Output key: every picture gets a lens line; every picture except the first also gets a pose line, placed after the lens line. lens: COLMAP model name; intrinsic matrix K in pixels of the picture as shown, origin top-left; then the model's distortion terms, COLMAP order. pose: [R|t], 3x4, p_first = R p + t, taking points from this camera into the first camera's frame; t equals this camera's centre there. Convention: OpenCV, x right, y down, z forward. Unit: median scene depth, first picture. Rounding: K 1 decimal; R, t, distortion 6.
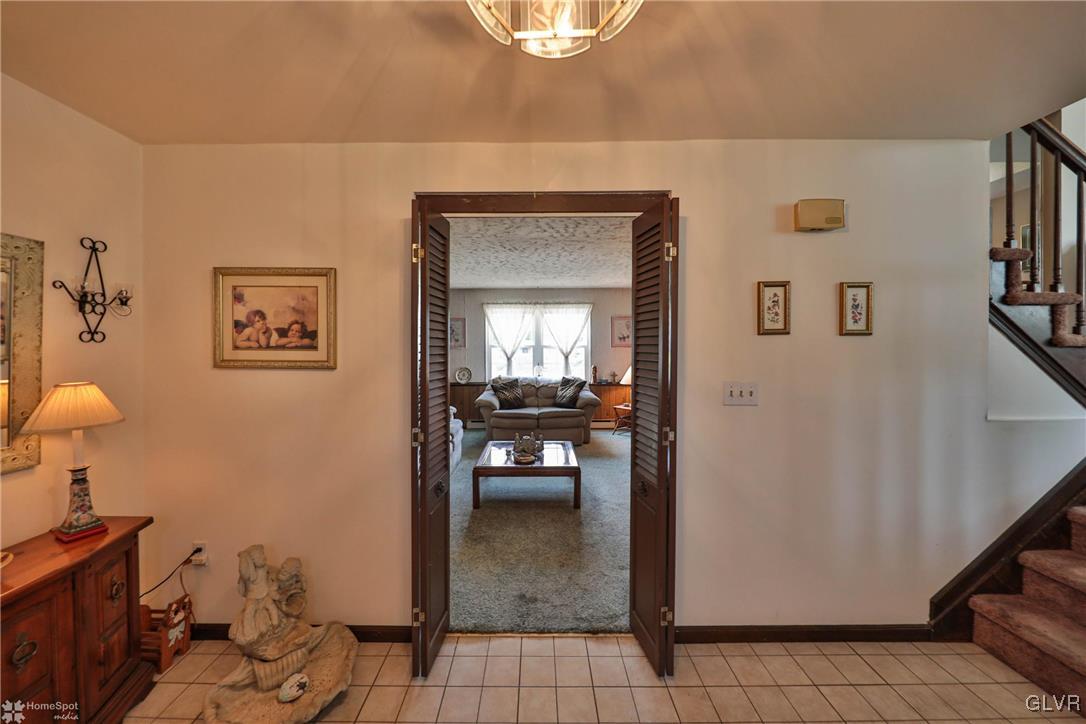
lens RADIAL K [[364.0, 0, 539.7], [0, 364.0, 346.0], [0, 0, 1]] dist [-0.005516, -0.000800]
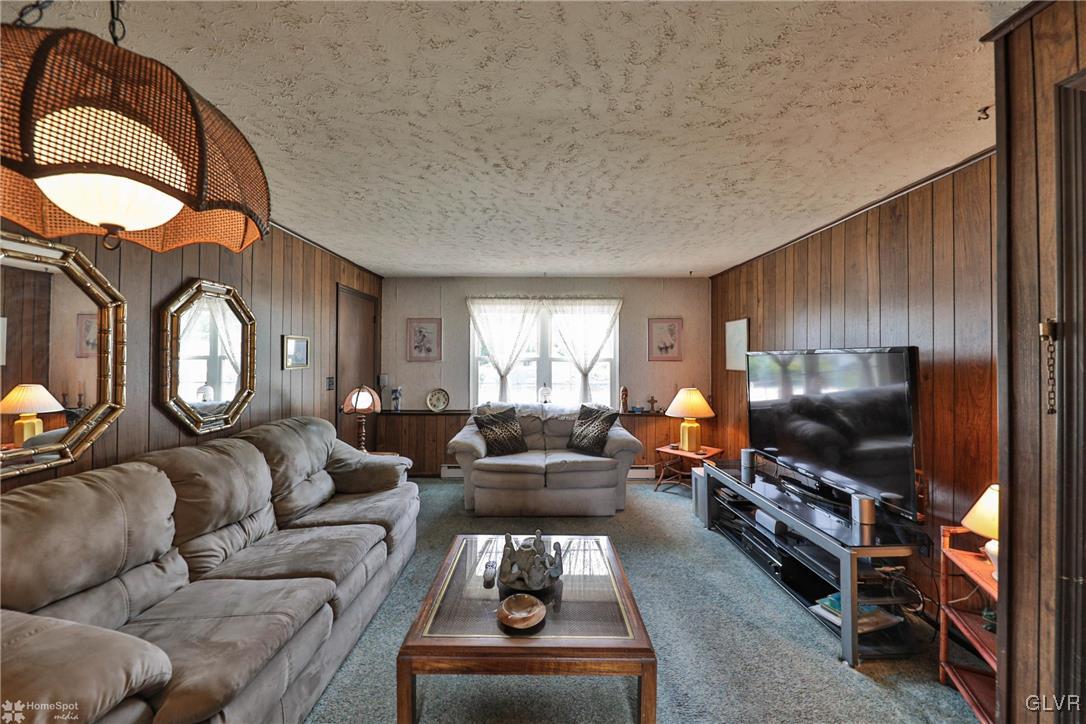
lens RADIAL K [[364.0, 0, 540.6], [0, 364.0, 354.4], [0, 0, 1]] dist [-0.005516, -0.000800]
pose [[0.999981, 0.006194, -0.000517, -0.012006], [-0.006199, 0.999915, -0.011501, -0.000300], [0.000446, 0.011504, 0.999934, 0.313002]]
